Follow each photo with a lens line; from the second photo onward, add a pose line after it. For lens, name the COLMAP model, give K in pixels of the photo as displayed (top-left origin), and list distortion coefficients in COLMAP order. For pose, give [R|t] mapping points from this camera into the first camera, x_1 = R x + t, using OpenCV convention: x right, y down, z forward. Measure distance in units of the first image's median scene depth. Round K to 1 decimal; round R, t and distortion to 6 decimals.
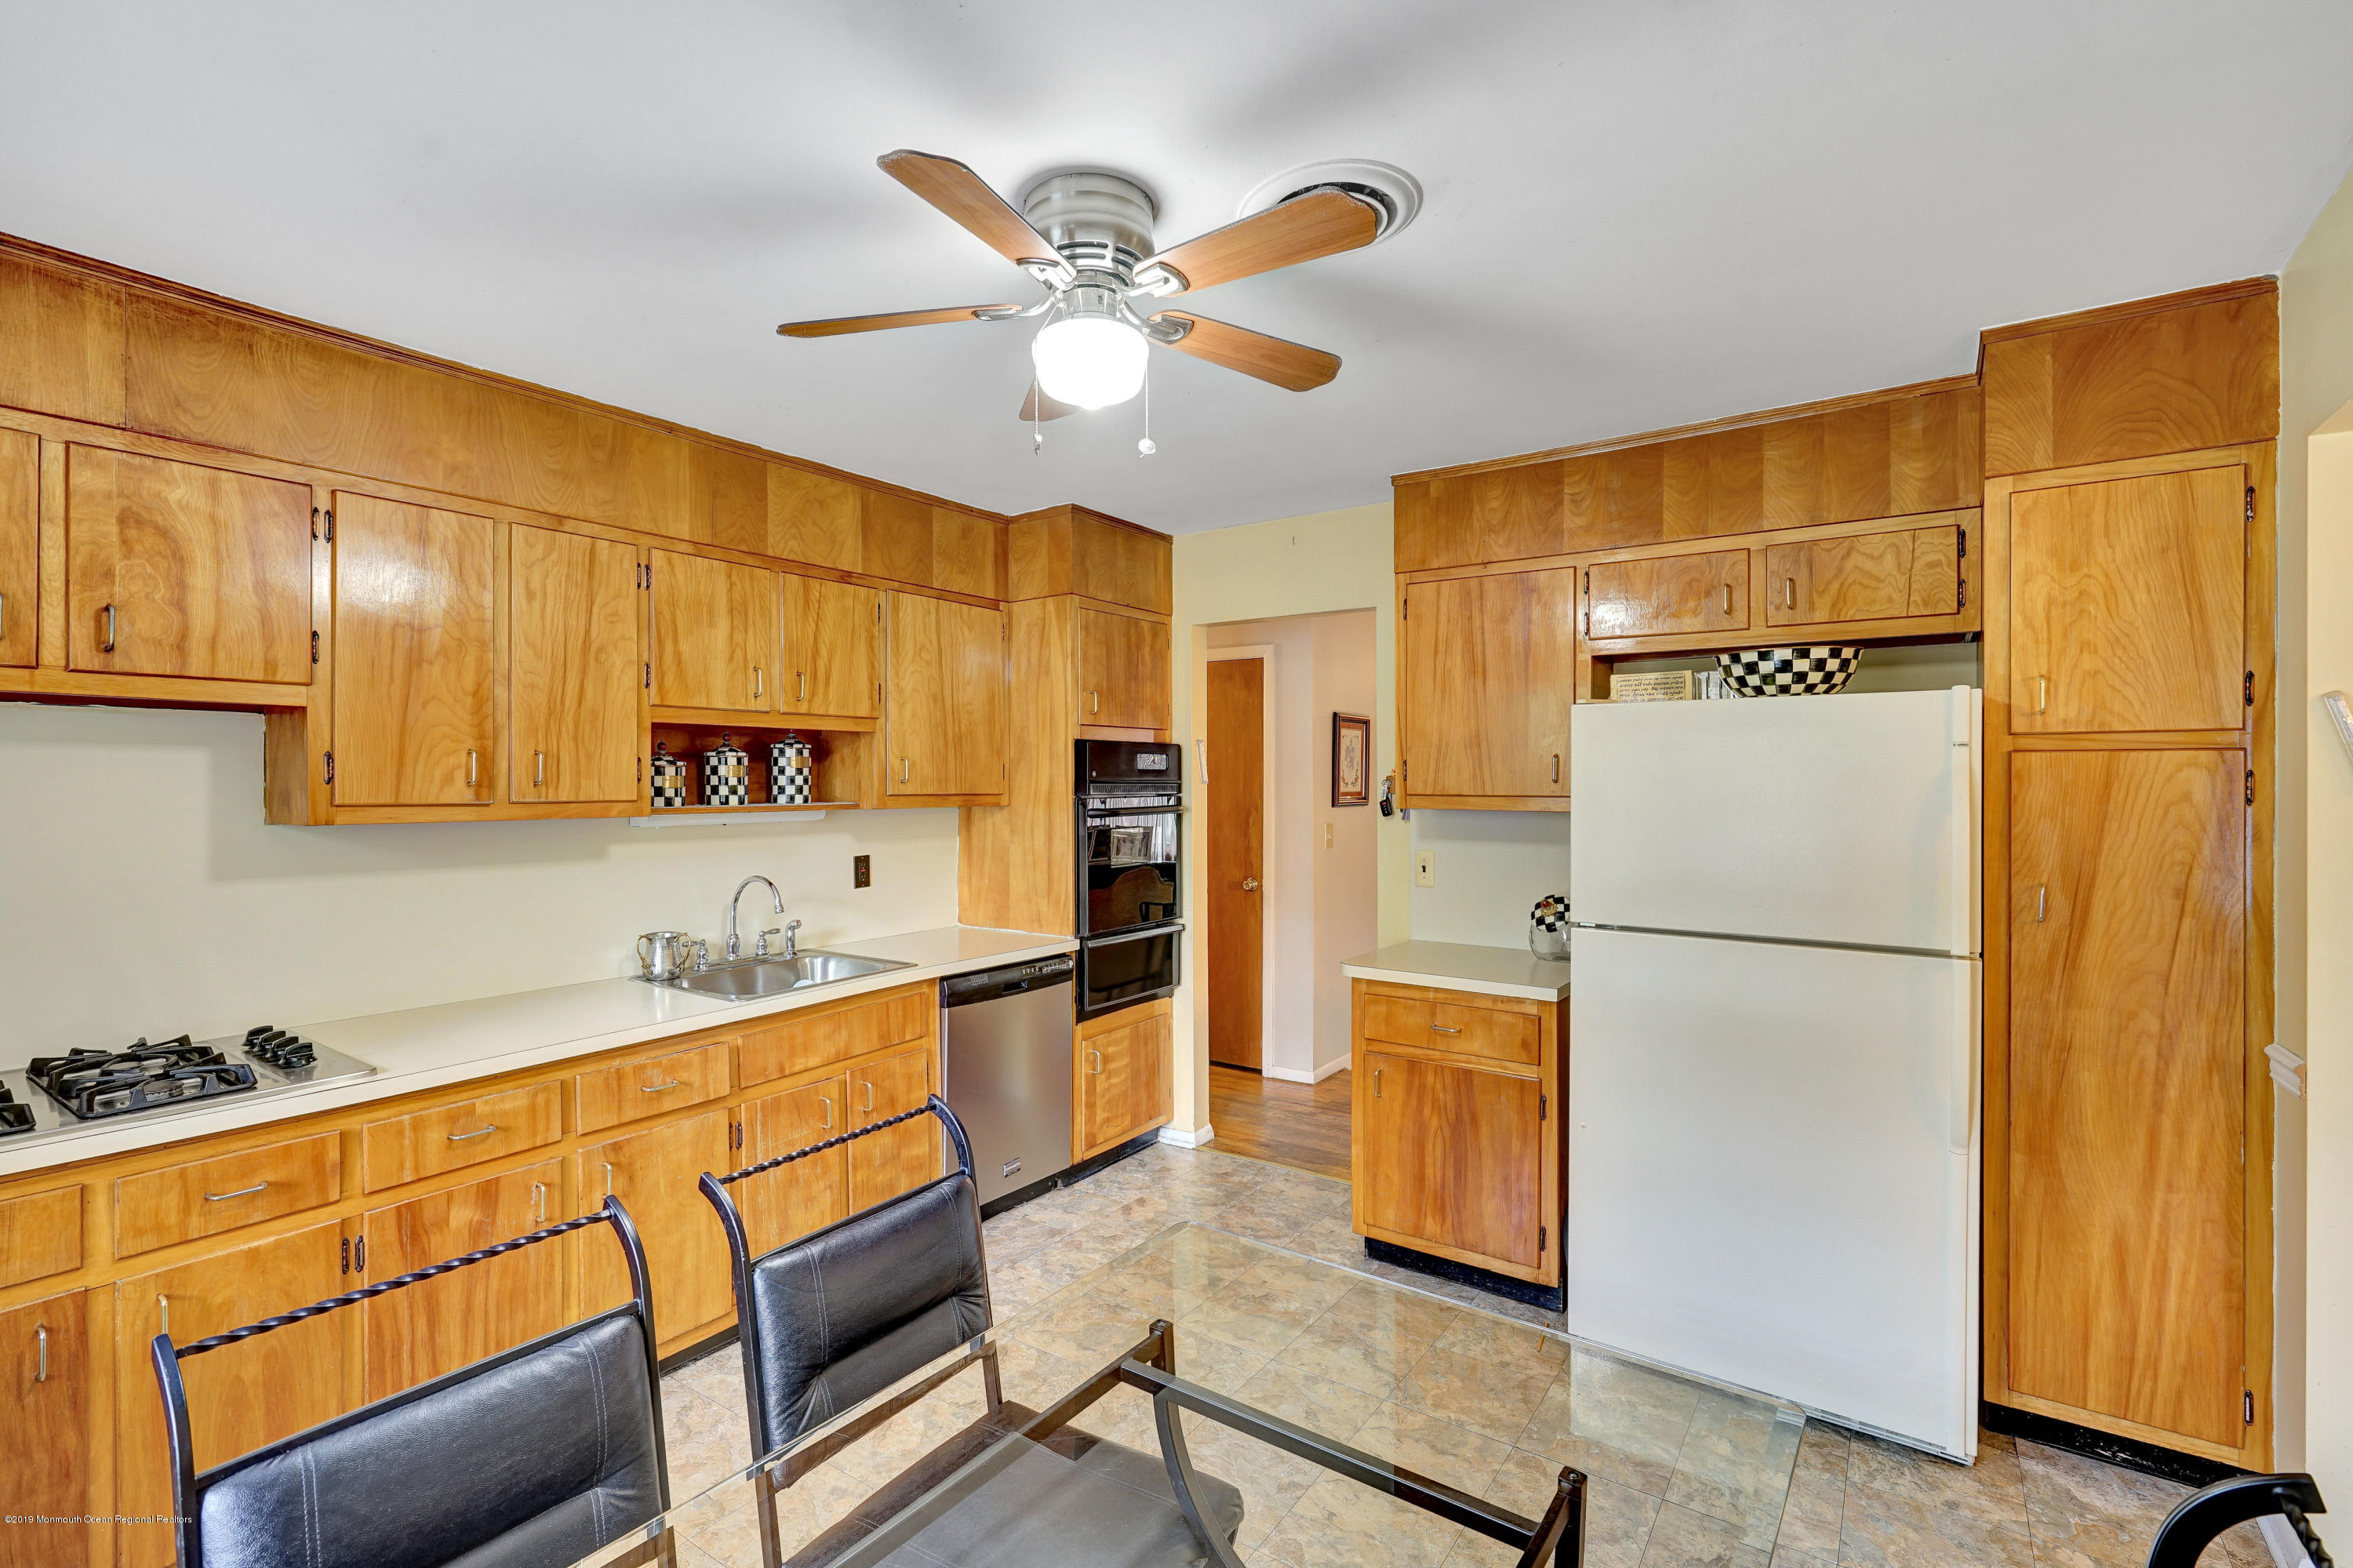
lens RADIAL K [[1092.3, 0, 1184.3], [0, 1092.3, 798.3], [0, 0, 1]] dist [-0.004812, 0.003863]
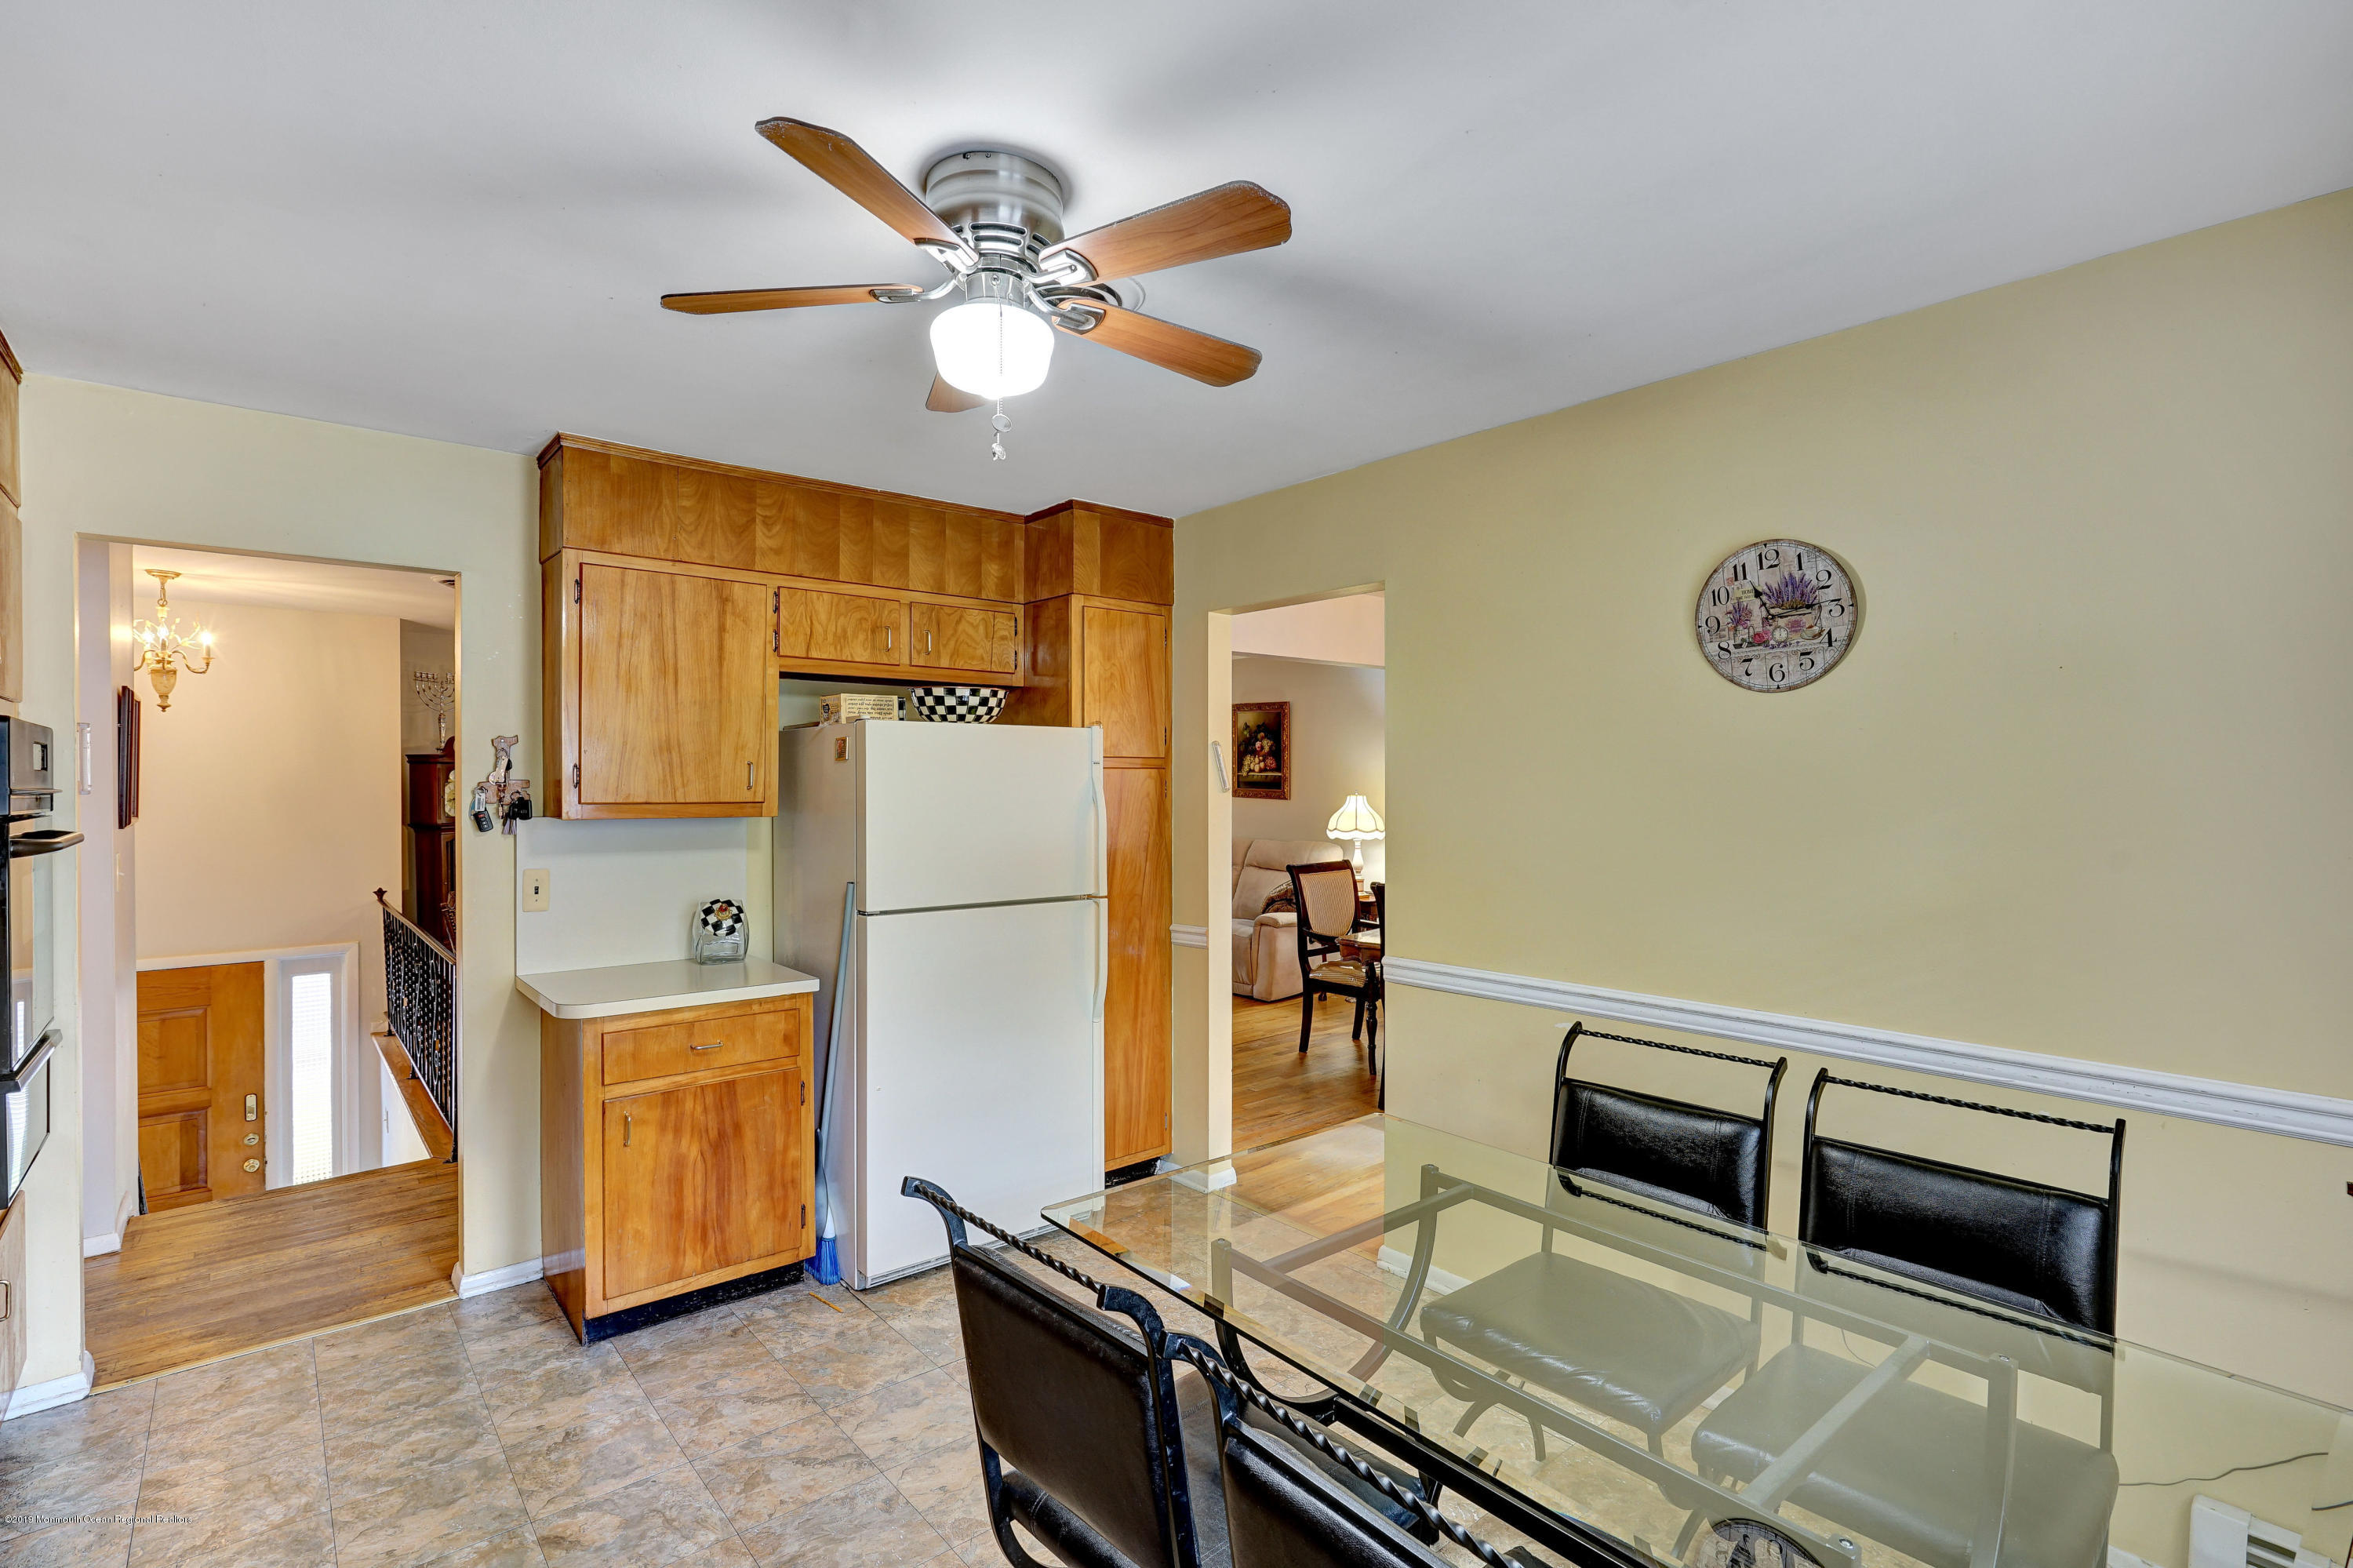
lens RADIAL K [[1092.3, 0, 1177.3], [0, 1092.3, 795.6], [0, 0, 1]] dist [-0.004812, 0.003863]
pose [[0.256879, -0.013317, 0.966352, -0.582659], [0.014891, 0.999841, 0.009820, -0.012711], [-0.966329, 0.011867, 0.257036, 0.355029]]
